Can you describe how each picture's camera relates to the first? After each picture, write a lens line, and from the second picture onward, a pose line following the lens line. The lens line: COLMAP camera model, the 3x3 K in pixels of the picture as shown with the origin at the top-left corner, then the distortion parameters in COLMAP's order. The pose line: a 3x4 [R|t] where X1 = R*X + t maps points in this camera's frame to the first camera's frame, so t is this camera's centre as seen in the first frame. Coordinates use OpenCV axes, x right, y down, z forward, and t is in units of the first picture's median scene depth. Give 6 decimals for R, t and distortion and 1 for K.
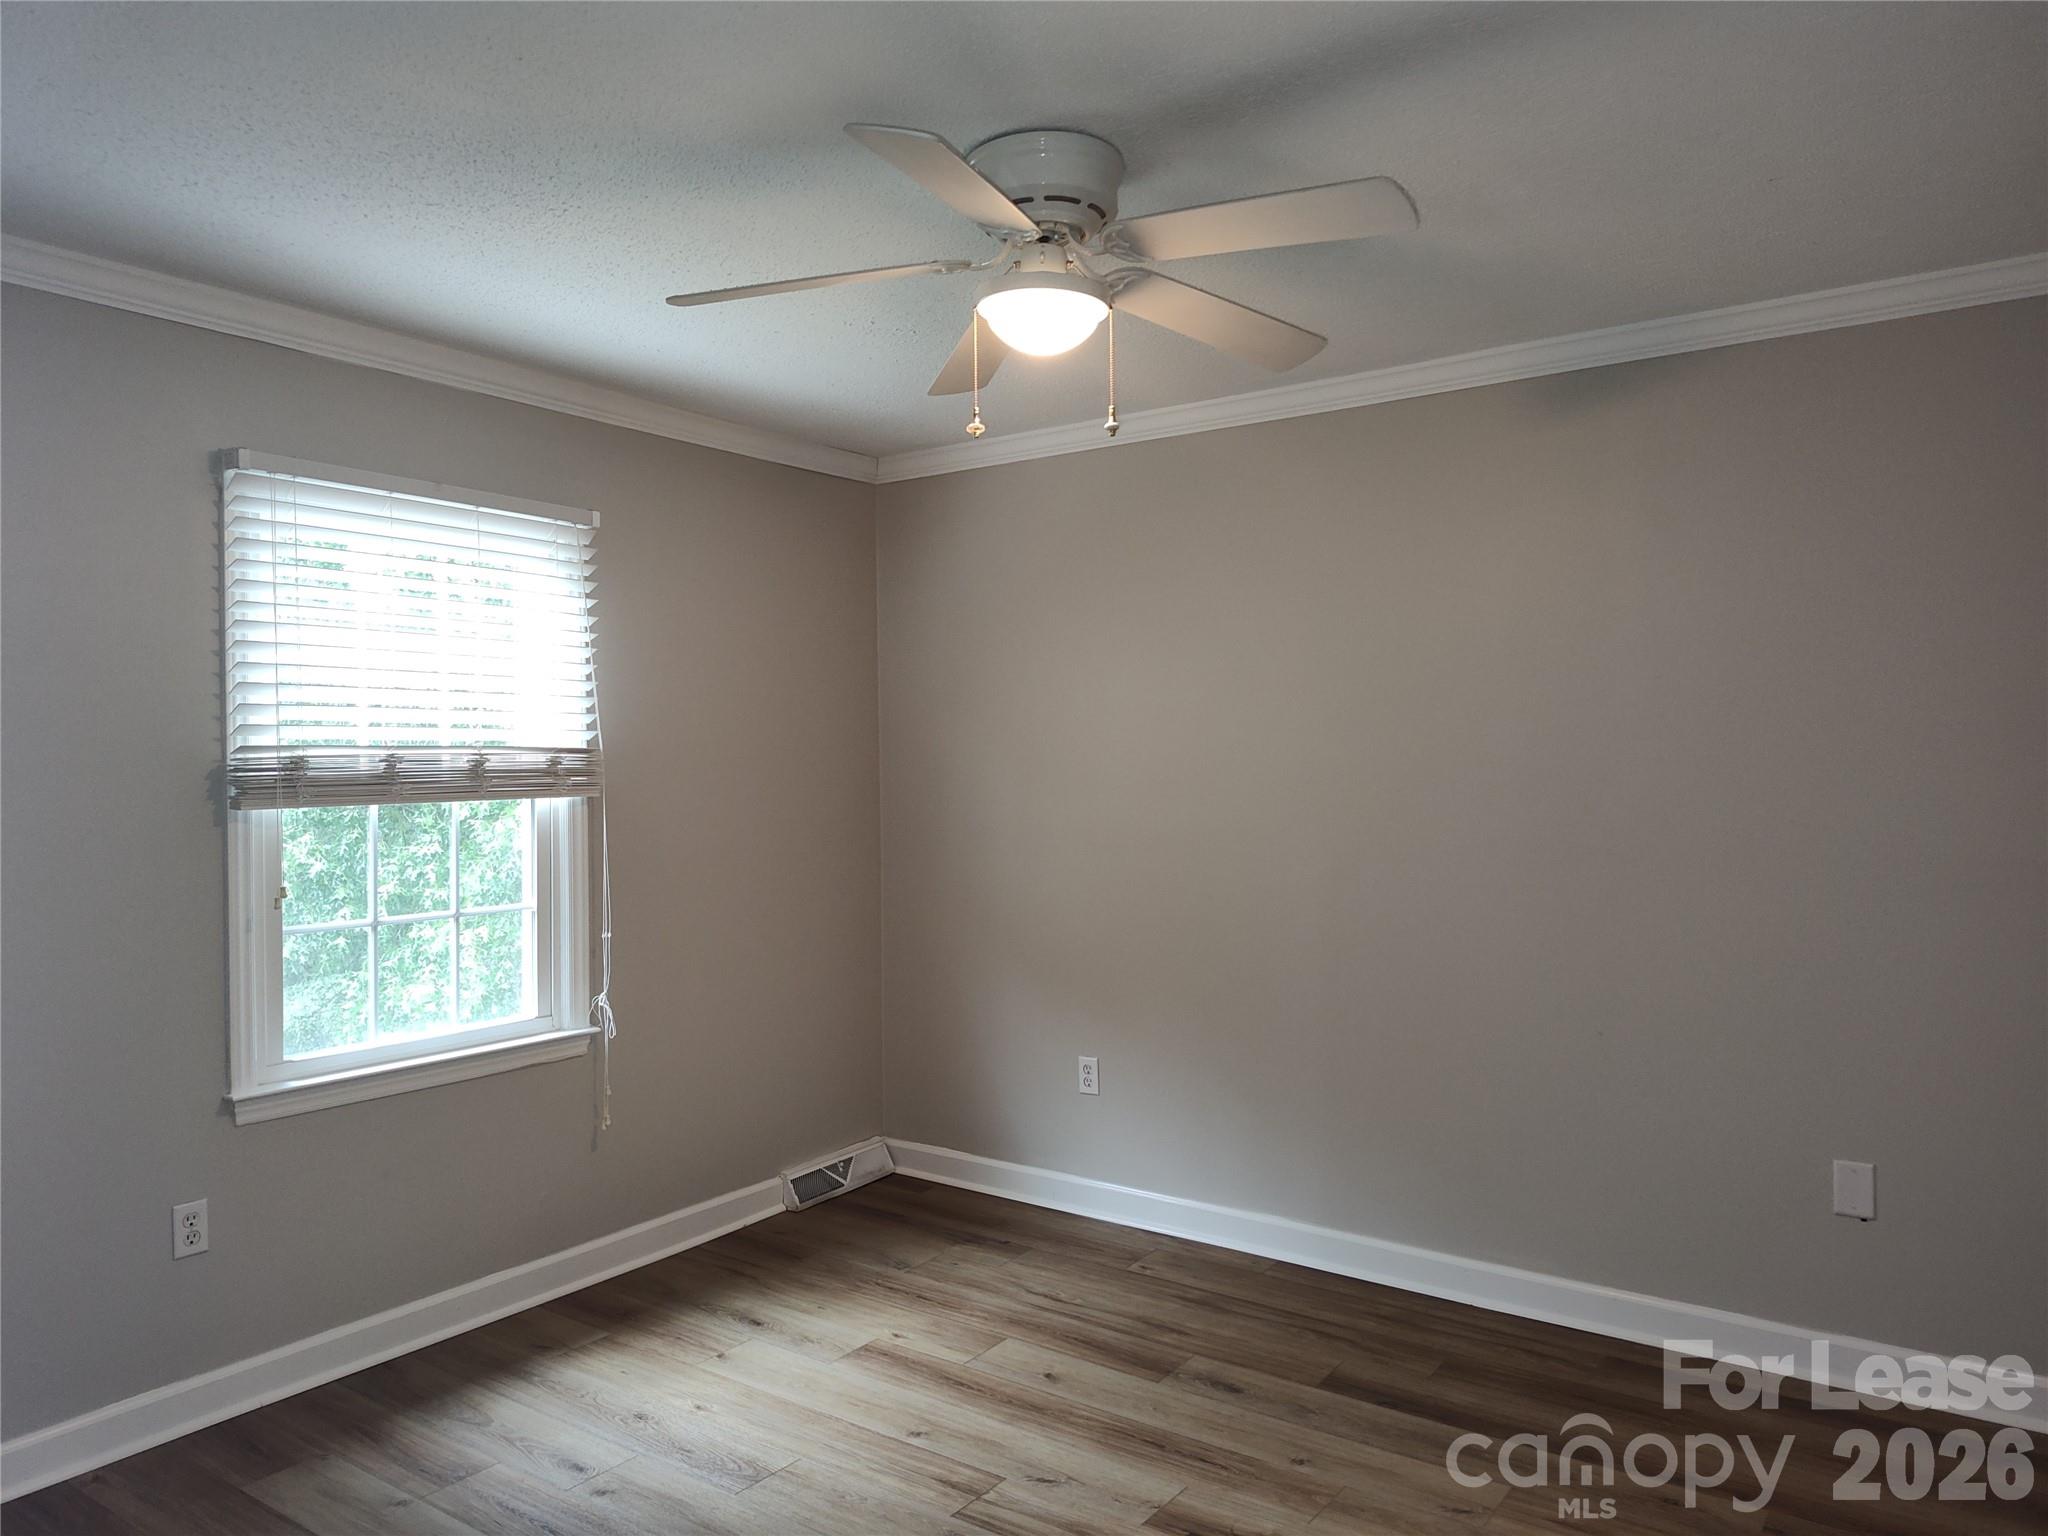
lens RADIAL K [[1385.7, 0, 1017.4], [0, 1385.7, 772.5], [0, 0, 1]] dist [0.039959, -0.044847]
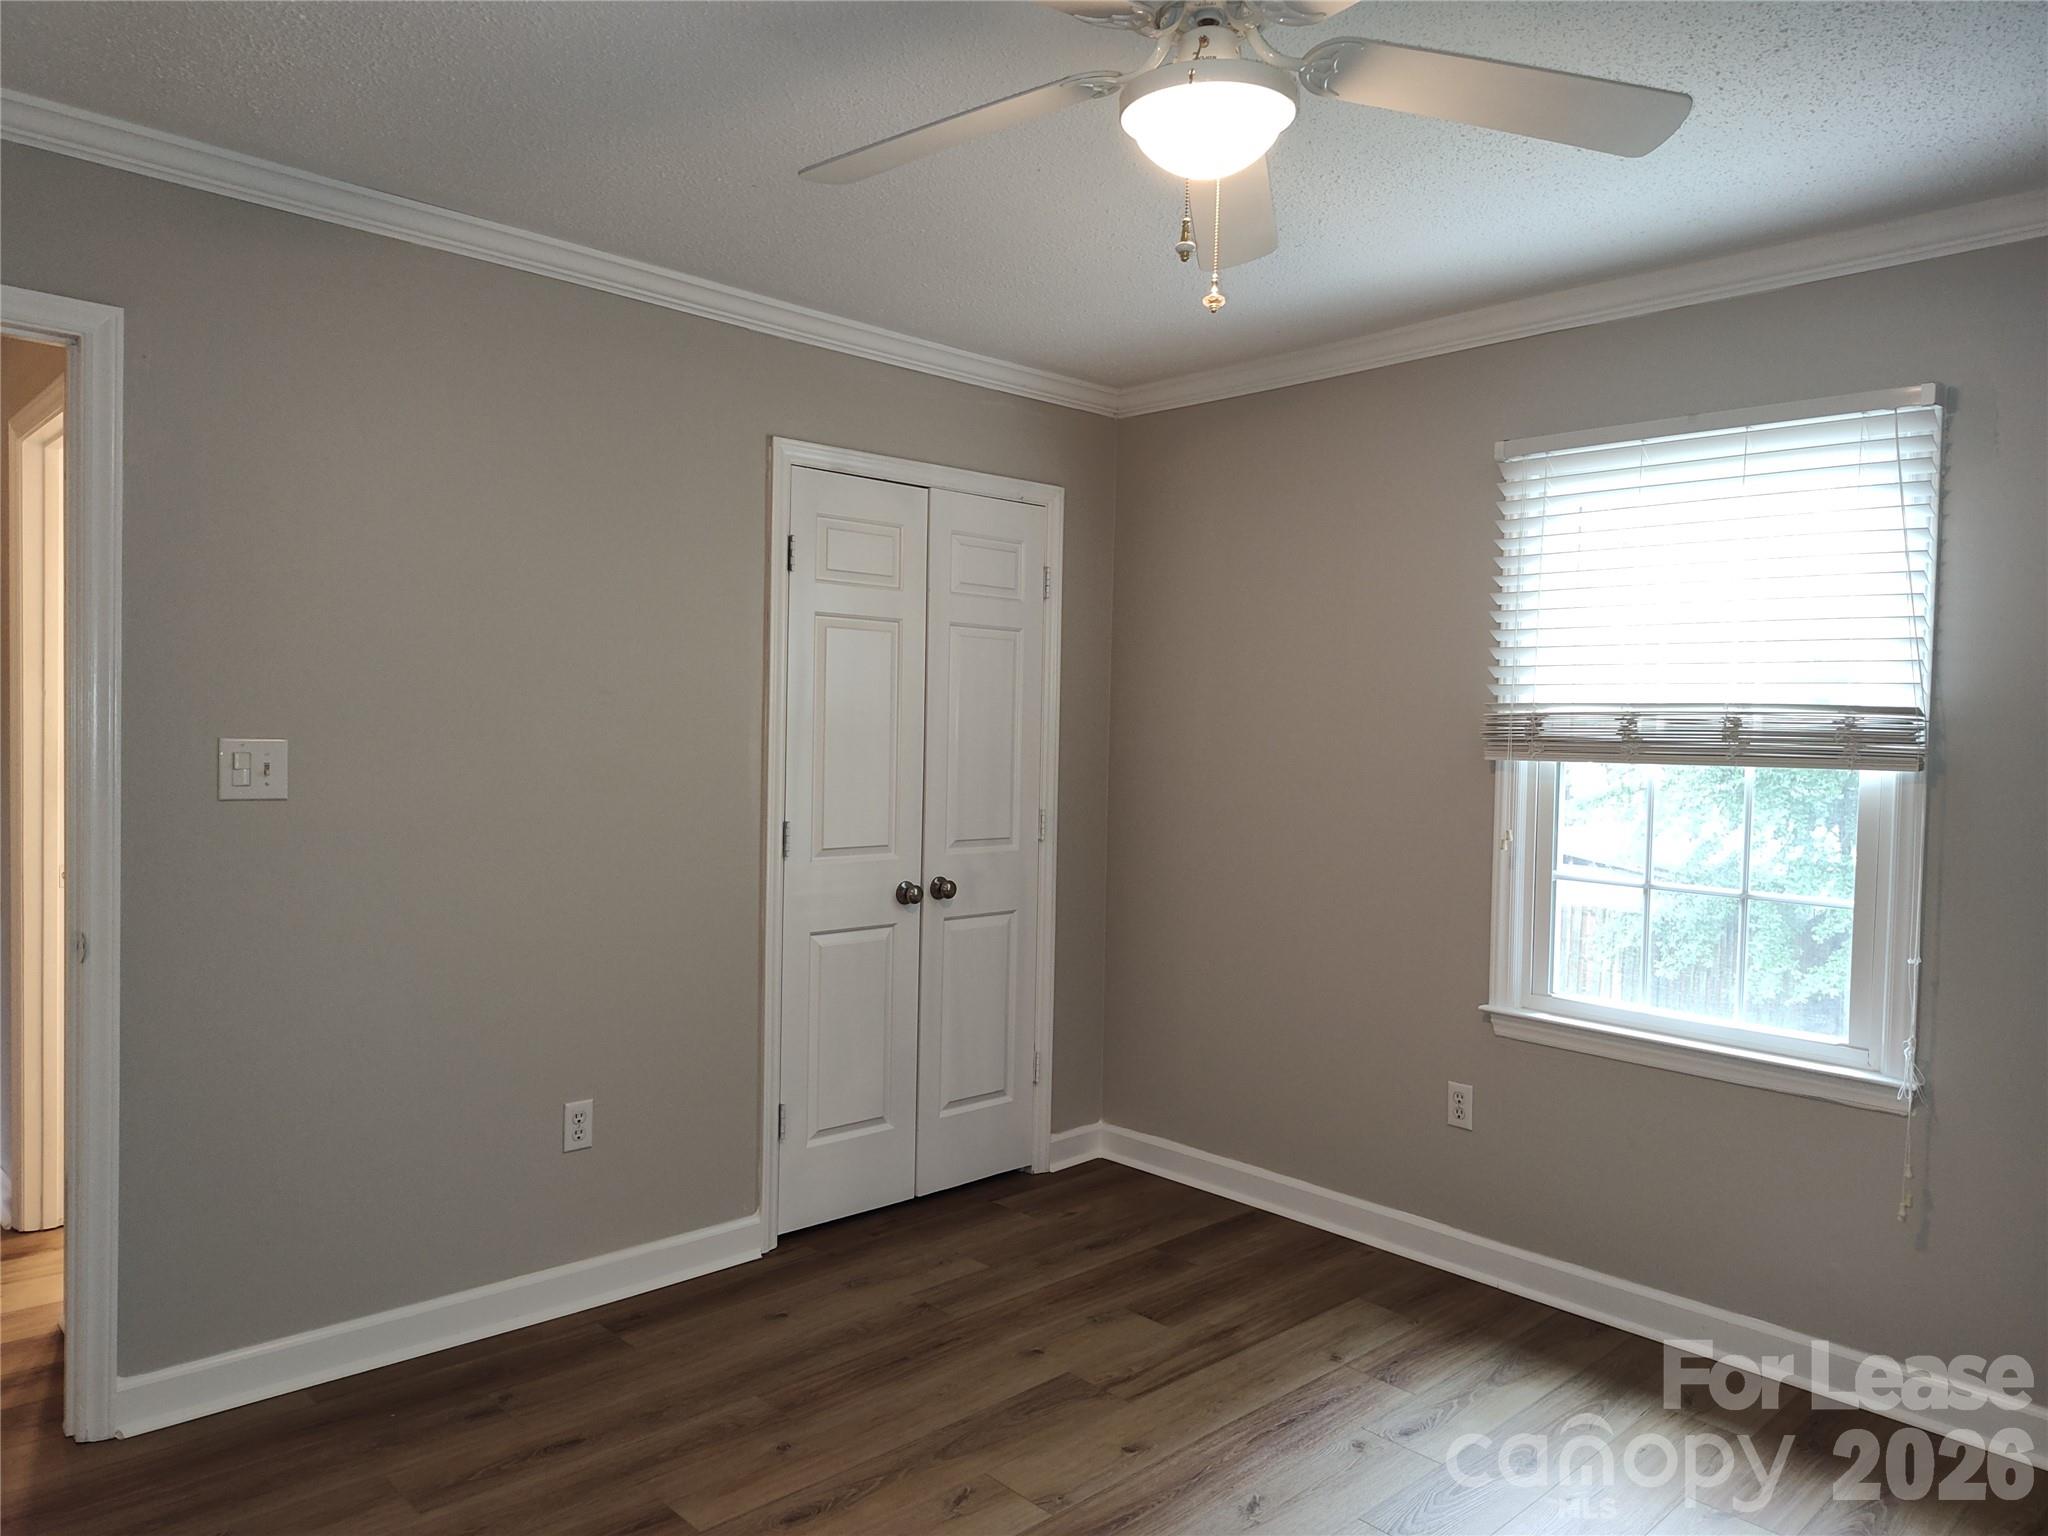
lens RADIAL K [[1385.7, 0, 1033.7], [0, 1385.7, 766.9], [0, 0, 1]] dist [0.039959, -0.044847]
pose [[-0.176617, 0.035603, -0.983635, 0.608630], [-0.028285, 0.998749, 0.041228, -0.003187], [0.983873, 0.035104, -0.175389, 0.797792]]
